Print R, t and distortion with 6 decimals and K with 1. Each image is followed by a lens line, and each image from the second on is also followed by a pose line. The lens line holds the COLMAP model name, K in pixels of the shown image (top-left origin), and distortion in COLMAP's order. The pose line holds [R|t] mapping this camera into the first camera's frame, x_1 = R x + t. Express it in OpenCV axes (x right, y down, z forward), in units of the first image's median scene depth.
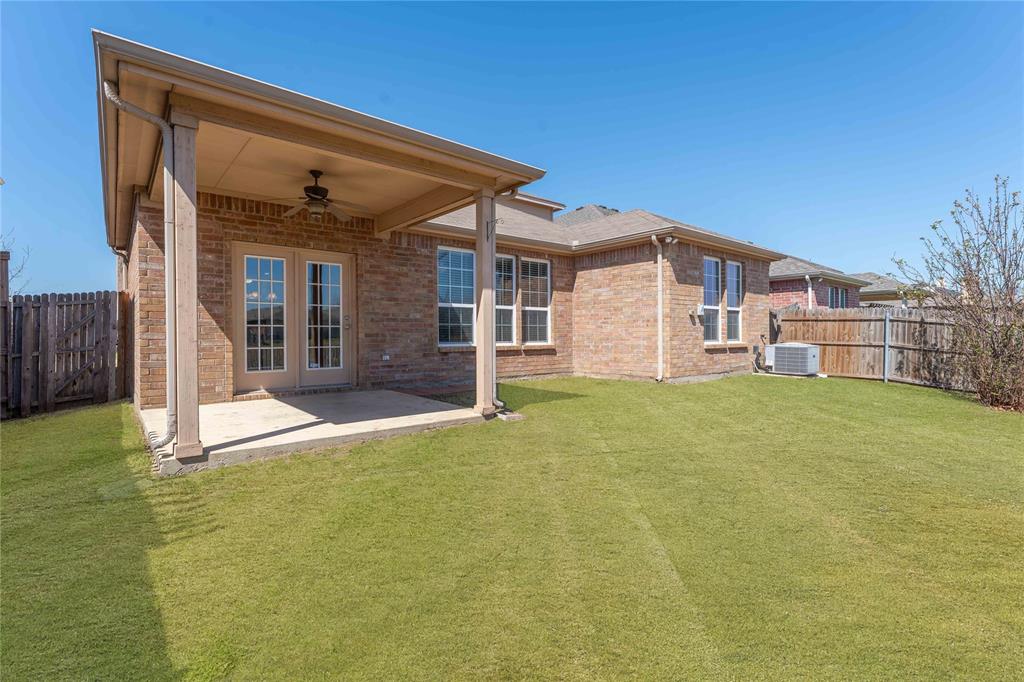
lens RADIAL K [[466.3, 0, 509.7], [0, 466.3, 335.1], [0, 0, 1]] dist [-0.000222, 0.000010]
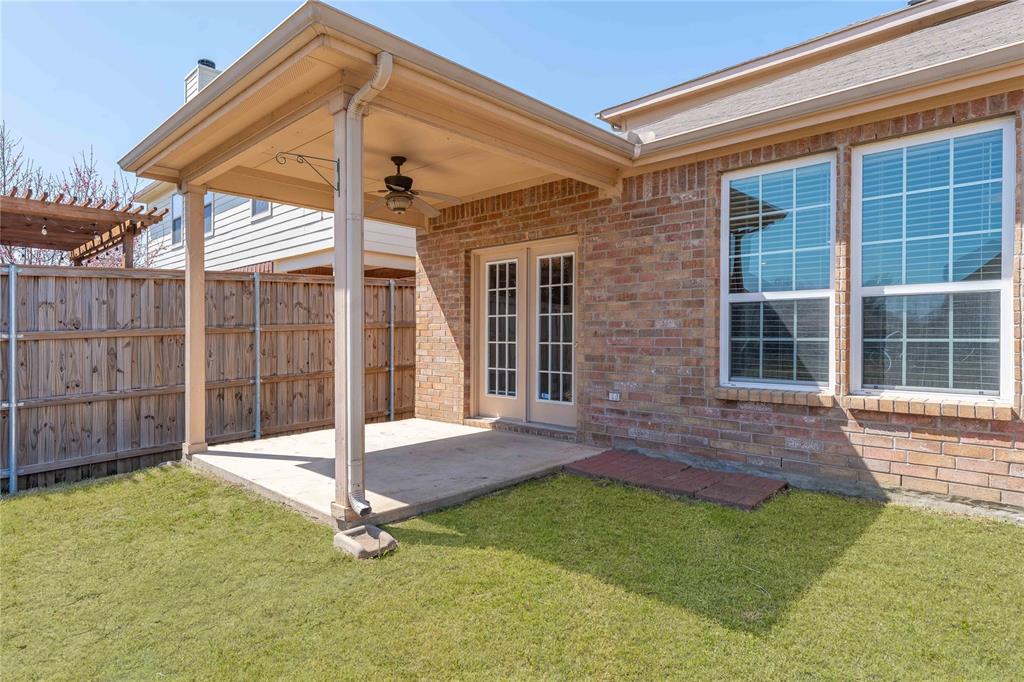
lens RADIAL K [[572.2, 0, 510.3], [0, 572.2, 342.3], [0, 0, 1]] dist [0.000067, -0.000222]
pose [[0.102864, 0.015792, -0.994570, 0.432809], [-0.000996, 0.999875, 0.015773, -0.031295], [0.994695, -0.000632, 0.102867, 0.768365]]
